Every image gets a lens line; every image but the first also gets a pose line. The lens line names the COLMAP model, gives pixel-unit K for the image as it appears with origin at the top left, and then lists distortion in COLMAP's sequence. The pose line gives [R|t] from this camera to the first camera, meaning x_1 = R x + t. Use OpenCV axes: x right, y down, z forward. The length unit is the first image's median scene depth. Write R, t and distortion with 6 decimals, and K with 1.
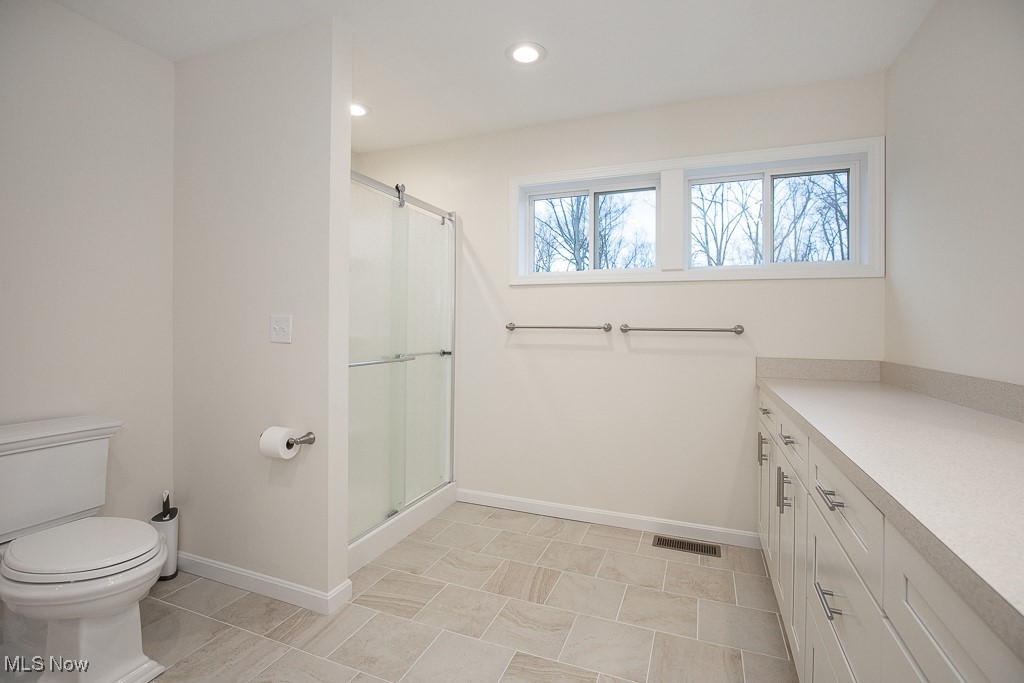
lens RADIAL K [[475.8, 0, 514.2], [0, 475.8, 331.7], [0, 0, 1]] dist [-0.012587, 0.002388]
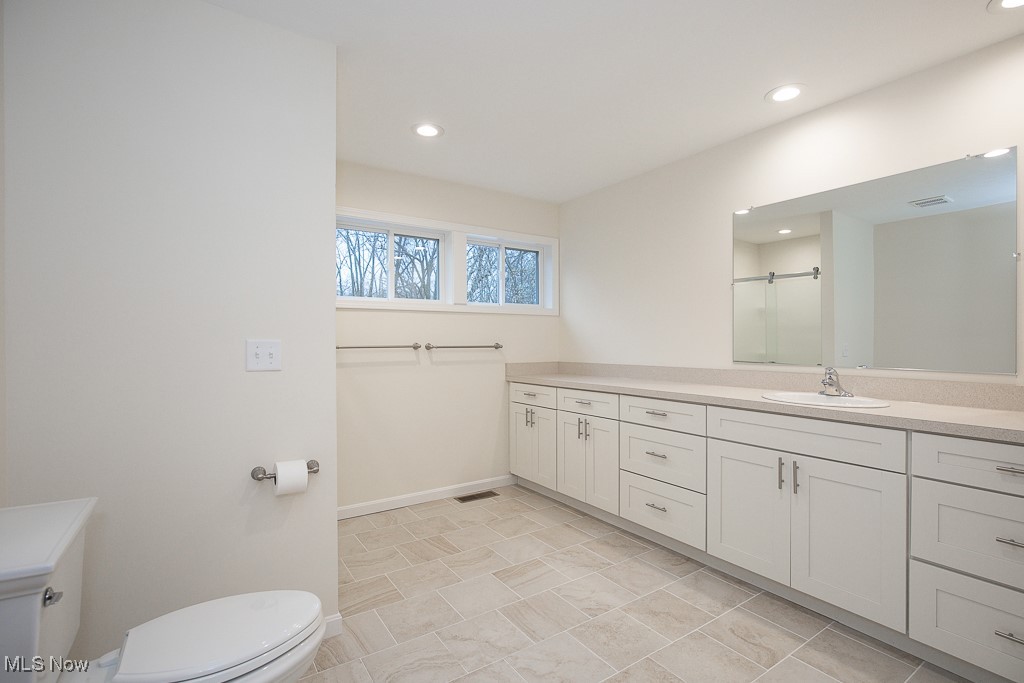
lens RADIAL K [[475.8, 0, 520.5], [0, 475.8, 342.4], [0, 0, 1]] dist [-0.012587, 0.002388]
pose [[0.562321, -0.012528, 0.826824, -0.729601], [0.019062, 0.999816, 0.002186, -0.017210], [-0.826699, 0.014532, 0.562456, 0.068728]]
